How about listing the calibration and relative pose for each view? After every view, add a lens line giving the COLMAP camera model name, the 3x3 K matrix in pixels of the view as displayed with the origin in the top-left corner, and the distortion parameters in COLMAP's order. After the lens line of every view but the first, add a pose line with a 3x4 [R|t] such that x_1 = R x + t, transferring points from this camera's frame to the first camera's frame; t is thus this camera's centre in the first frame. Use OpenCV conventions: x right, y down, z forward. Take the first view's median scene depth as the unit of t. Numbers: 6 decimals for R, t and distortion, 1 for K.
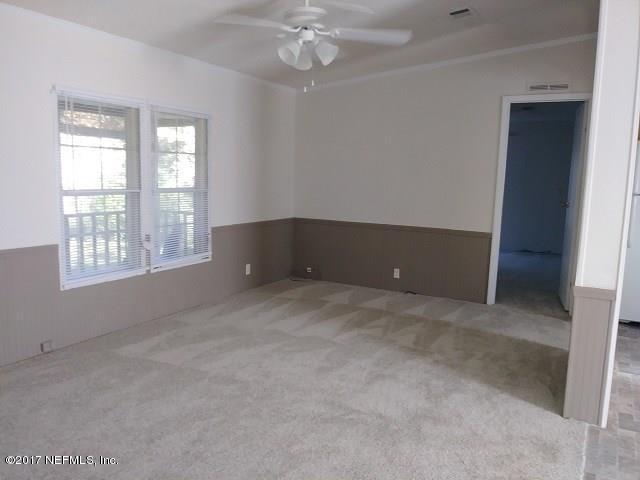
lens RADIAL K [[539.5, 0, 315.3], [0, 539.5, 245.0], [0, 0, 1]] dist [0.013973, 0.004265]
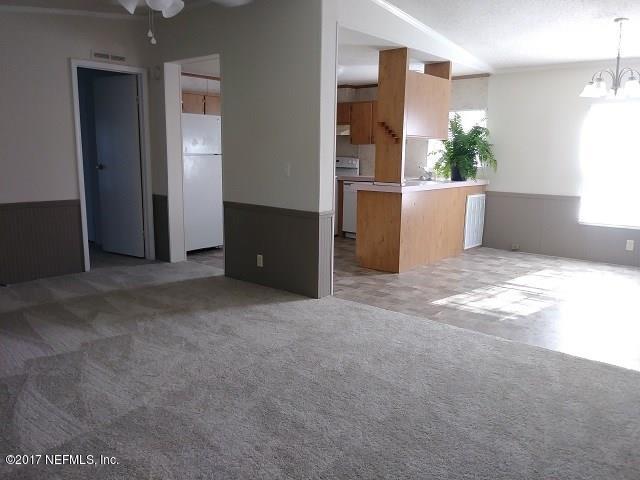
lens RADIAL K [[539.5, 0, 316.6], [0, 539.5, 236.5], [0, 0, 1]] dist [0.013973, 0.004265]
pose [[0.177080, -0.185663, 0.966526, -0.731259], [0.136091, 0.977231, 0.162786, -0.074857], [-0.974742, 0.102710, 0.198315, 0.511850]]
